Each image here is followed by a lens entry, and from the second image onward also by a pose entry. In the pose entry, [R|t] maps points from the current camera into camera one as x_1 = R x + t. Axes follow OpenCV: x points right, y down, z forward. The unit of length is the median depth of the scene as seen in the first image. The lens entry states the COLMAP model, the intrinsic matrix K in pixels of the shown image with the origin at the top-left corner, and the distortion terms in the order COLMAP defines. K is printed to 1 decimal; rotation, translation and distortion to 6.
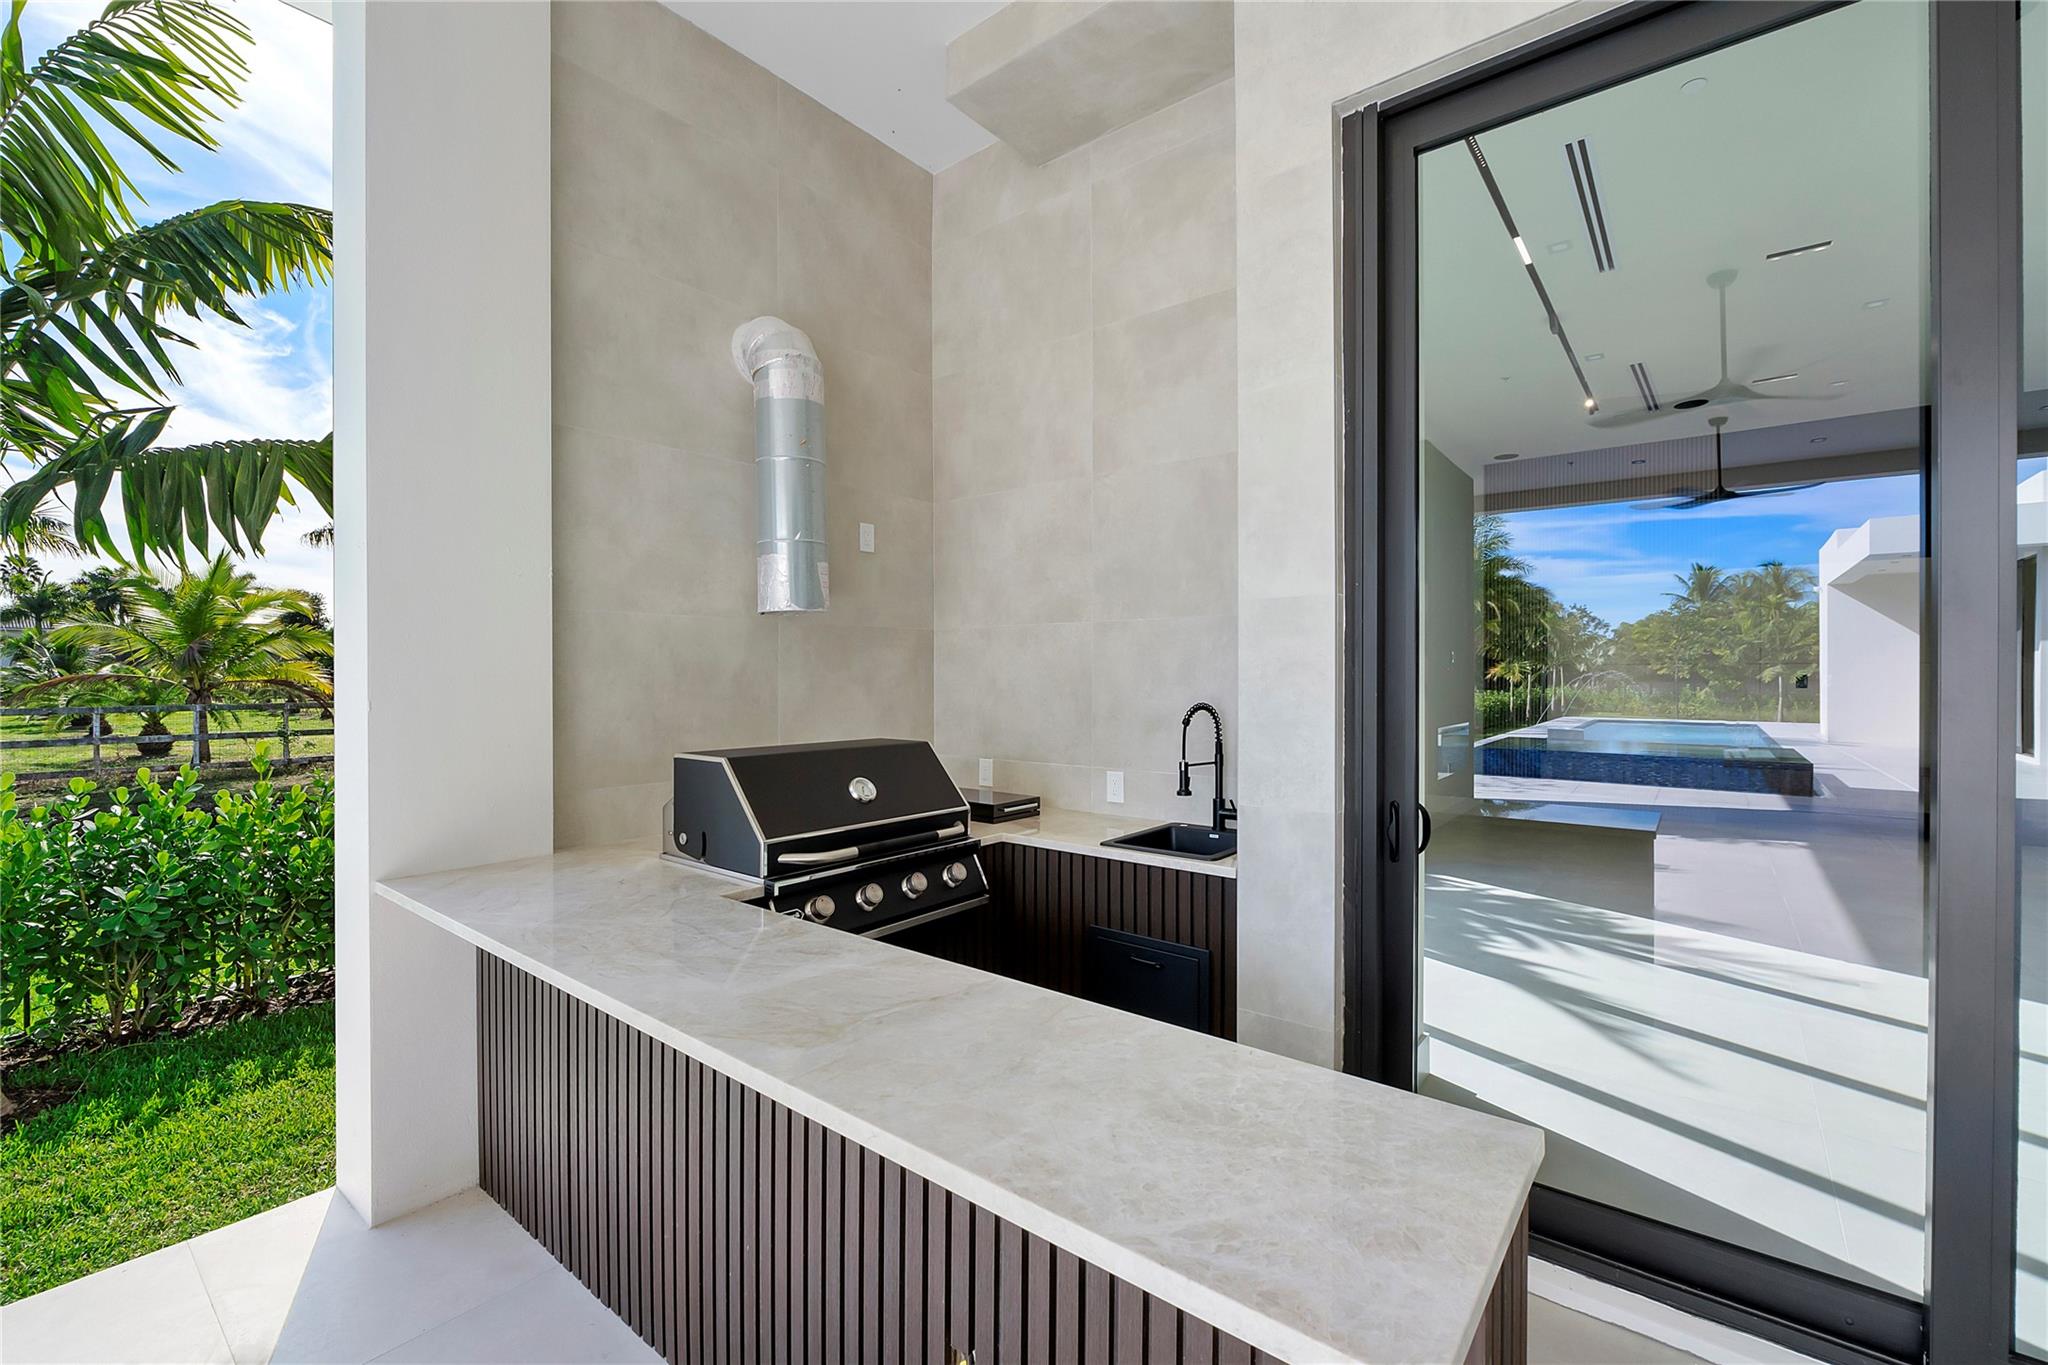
lens RADIAL K [[870.3, 0, 1027.3], [0, 870.3, 680.0], [0, 0, 1]] dist [-0.003364, -0.001009]
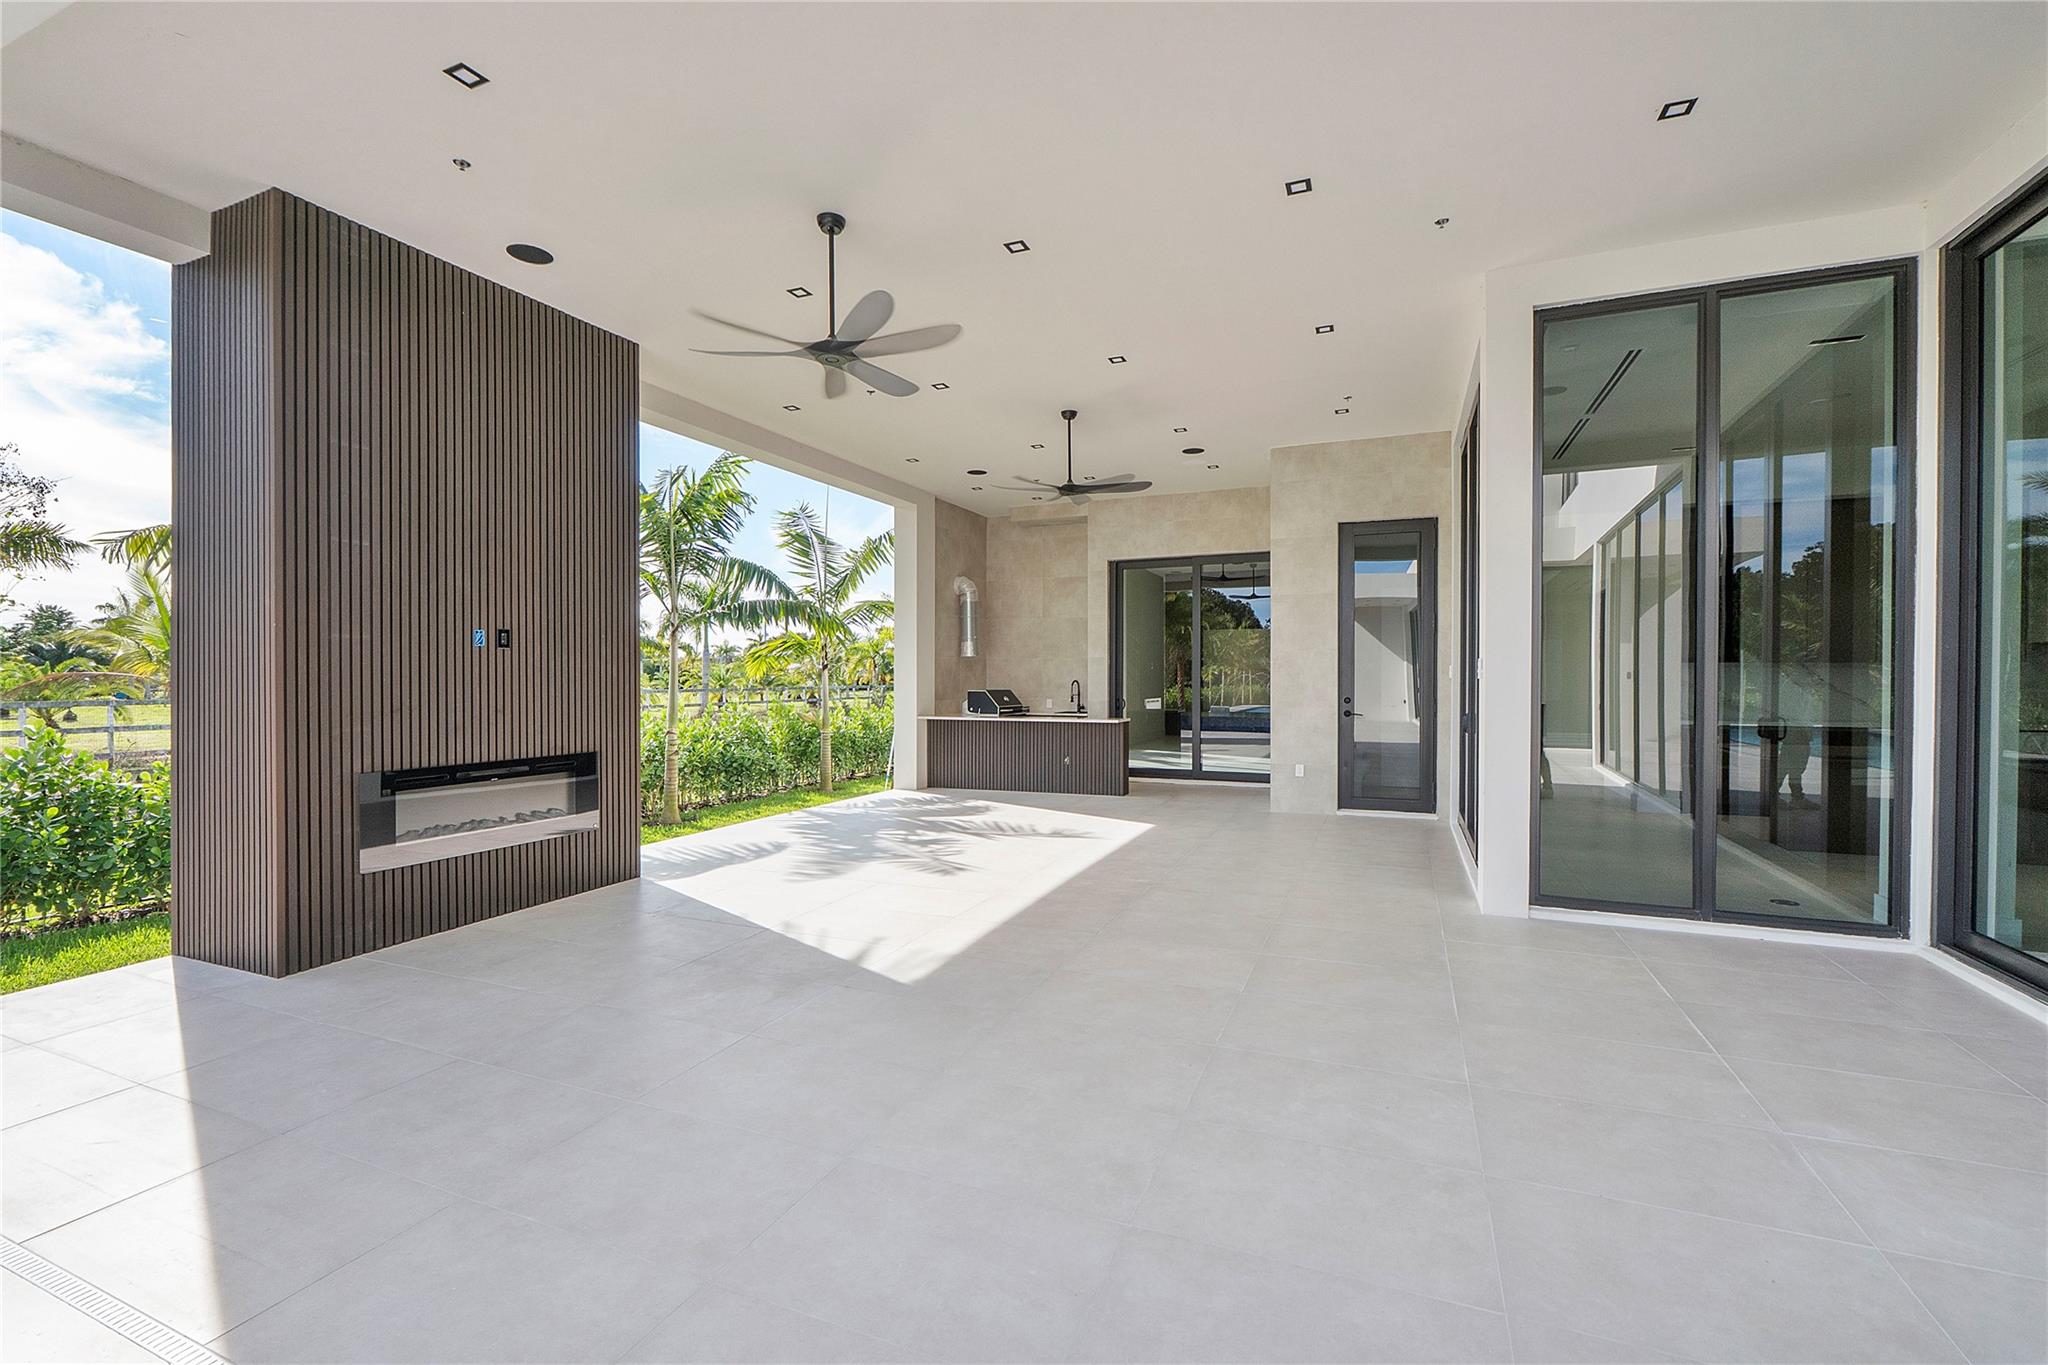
lens RADIAL K [[870.3, 0, 1040.1], [0, 870.3, 682.0], [0, 0, 1]] dist [-0.003364, -0.001009]
pose [[0.958353, -0.002769, 0.285574, -0.998292], [0.000762, 0.999974, 0.007139, 0.004429], [-0.285586, -0.006624, 0.958330, -2.547493]]
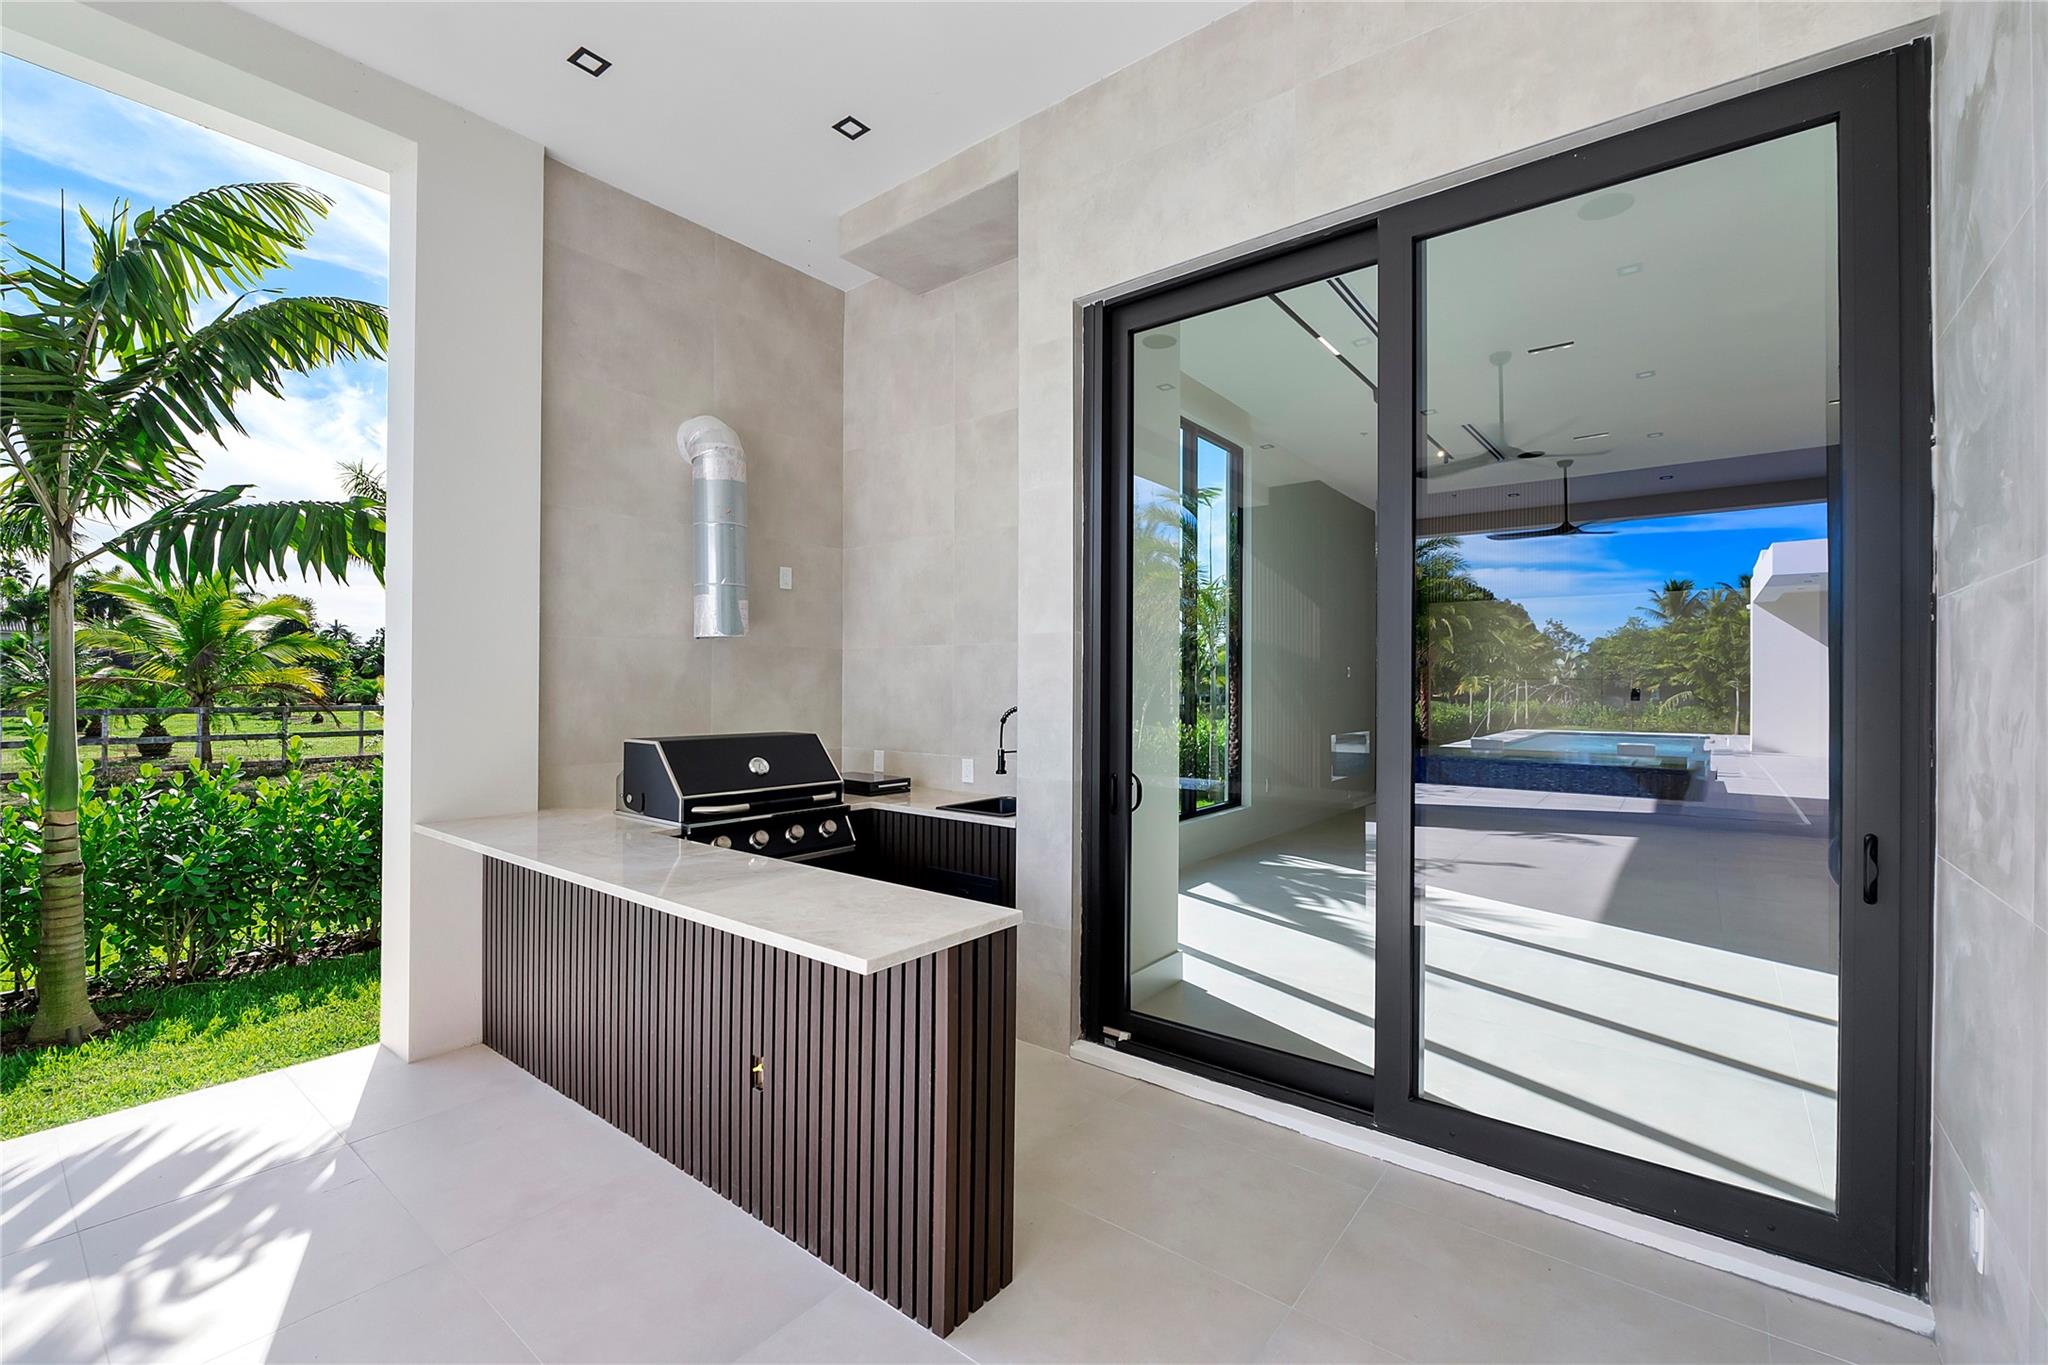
lens RADIAL K [[870.3, 0, 1028.0], [0, 870.3, 681.3], [0, 0, 1]] dist [-0.003364, -0.001009]
pose [[0.999931, 0.006833, 0.009530, 0.181963], [-0.006745, 0.999935, -0.009225, -0.000736], [-0.009592, 0.009160, 0.999912, -0.325444]]
